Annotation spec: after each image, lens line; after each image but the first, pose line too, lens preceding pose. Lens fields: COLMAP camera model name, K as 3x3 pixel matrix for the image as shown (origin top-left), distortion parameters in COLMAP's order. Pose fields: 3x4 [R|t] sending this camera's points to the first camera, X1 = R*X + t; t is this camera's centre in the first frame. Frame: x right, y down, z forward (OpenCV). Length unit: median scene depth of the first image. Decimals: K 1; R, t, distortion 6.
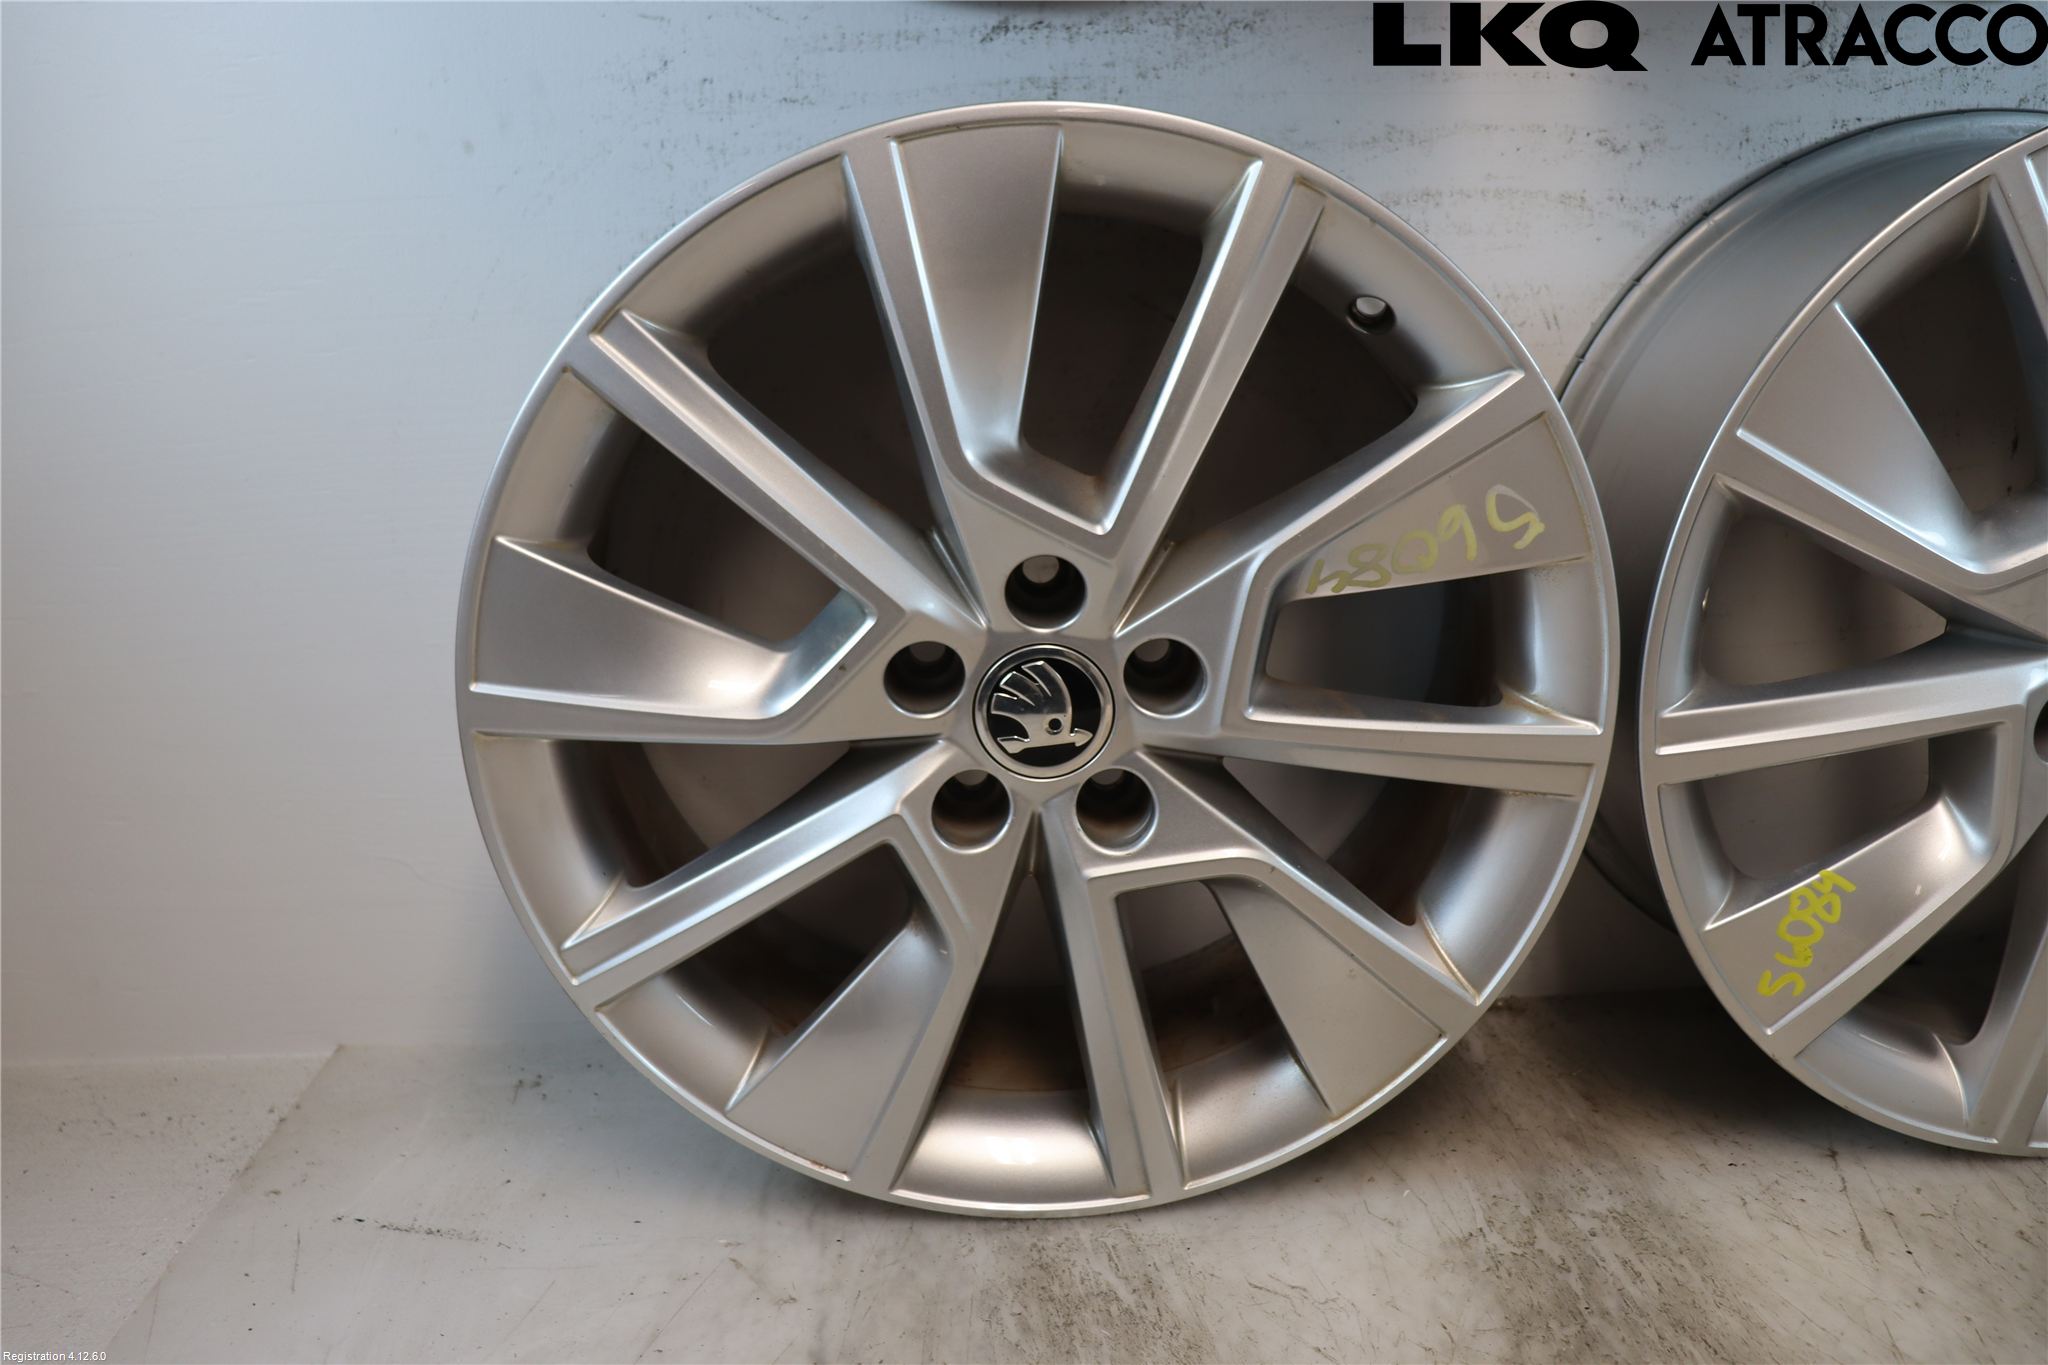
lens RADIAL K [[1919.8, 0, 1062.2], [0, 1919.8, 720.0], [0, 0, 1]] dist [-0.061536, 0.000000]
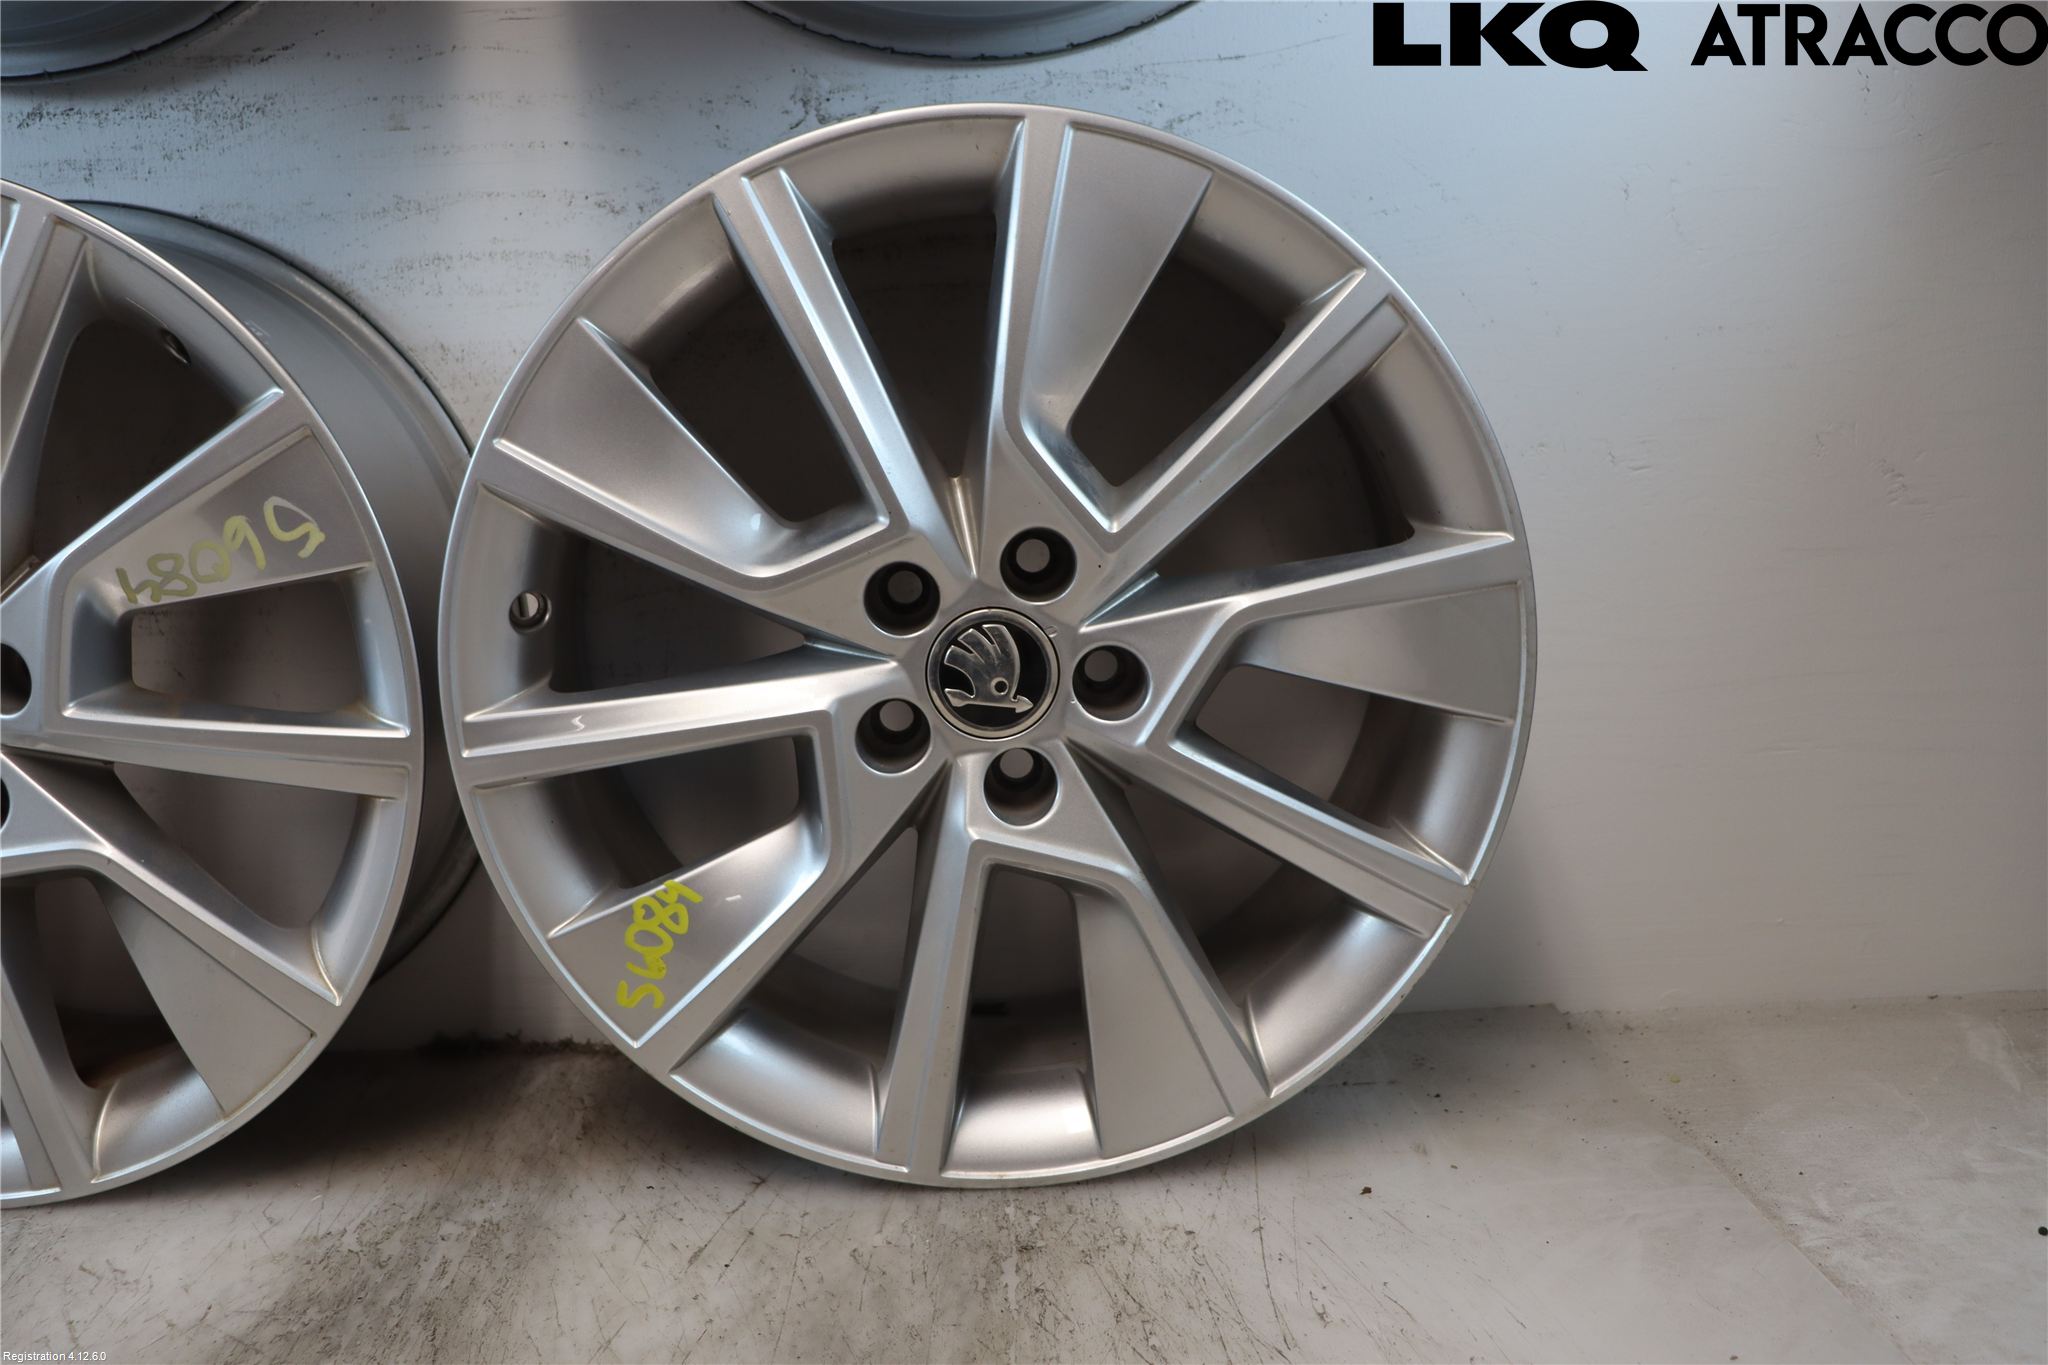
lens RADIAL K [[1919.8, 0, 1022.4], [0, 1919.8, 682.4], [0, 0, 1]] dist [-0.061536, 0.000000]
pose [[0.998916, 0.008240, -0.045824, 0.629910], [-0.013422, 0.993396, -0.113946, 0.086838], [0.044582, 0.114437, 0.992430, -0.024336]]
